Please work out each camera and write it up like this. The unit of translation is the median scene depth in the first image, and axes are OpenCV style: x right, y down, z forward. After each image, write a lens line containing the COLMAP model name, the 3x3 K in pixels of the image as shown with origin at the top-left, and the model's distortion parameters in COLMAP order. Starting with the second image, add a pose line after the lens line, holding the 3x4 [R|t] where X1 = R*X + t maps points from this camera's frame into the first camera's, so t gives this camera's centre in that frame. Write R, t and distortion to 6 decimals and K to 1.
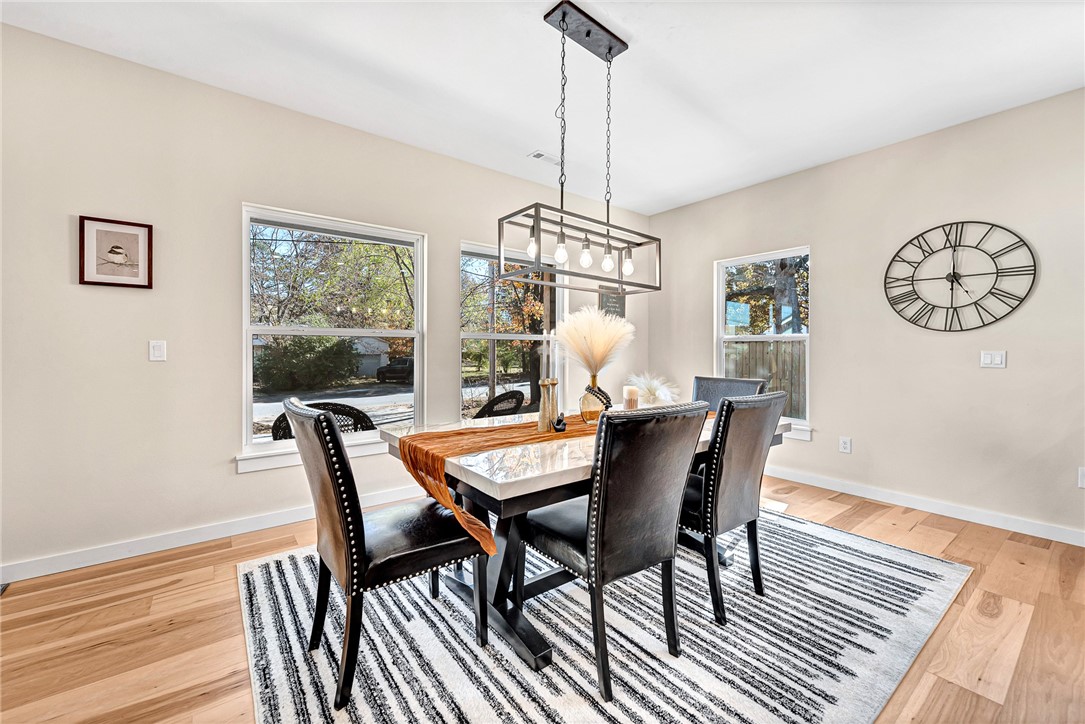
lens RADIAL K [[431.8, 0, 539.2], [0, 431.8, 353.1], [0, 0, 1]] dist [0.005965, -0.000352]
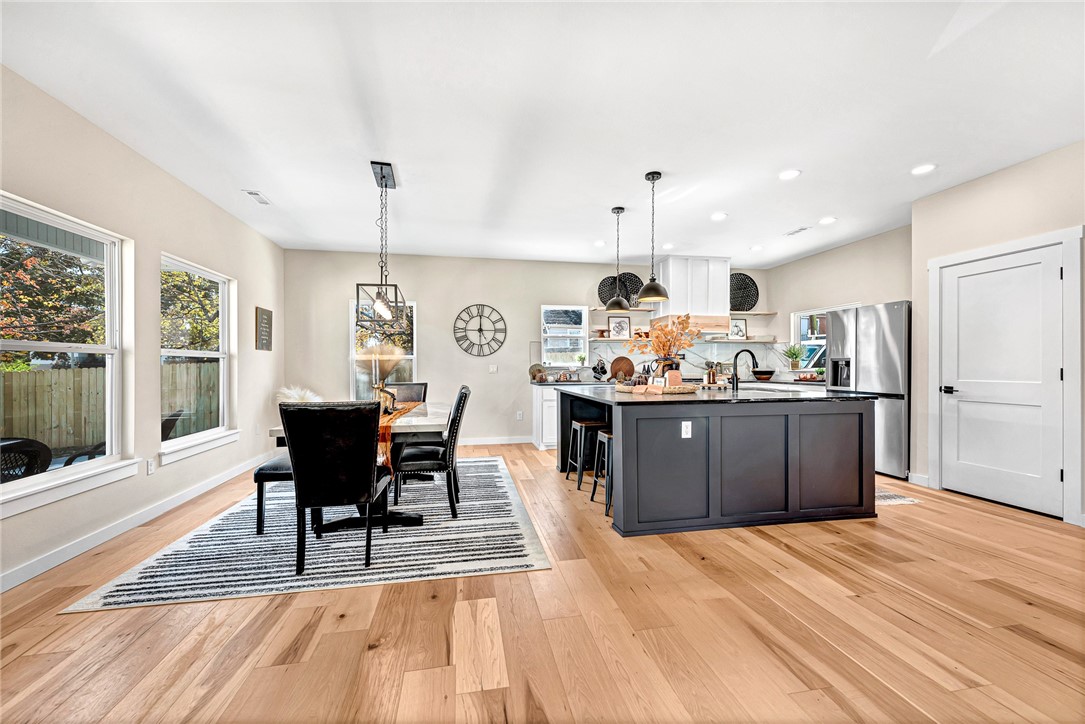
lens RADIAL K [[433.0, 0, 542.0], [0, 433.0, 367.7], [0, 0, 1]] dist [0.000422, -0.000090]
pose [[0.450456, -0.012231, 0.892715, -0.834526], [0.009867, 0.999913, 0.008721, -0.009444], [-0.892744, 0.004880, 0.450538, -0.224728]]
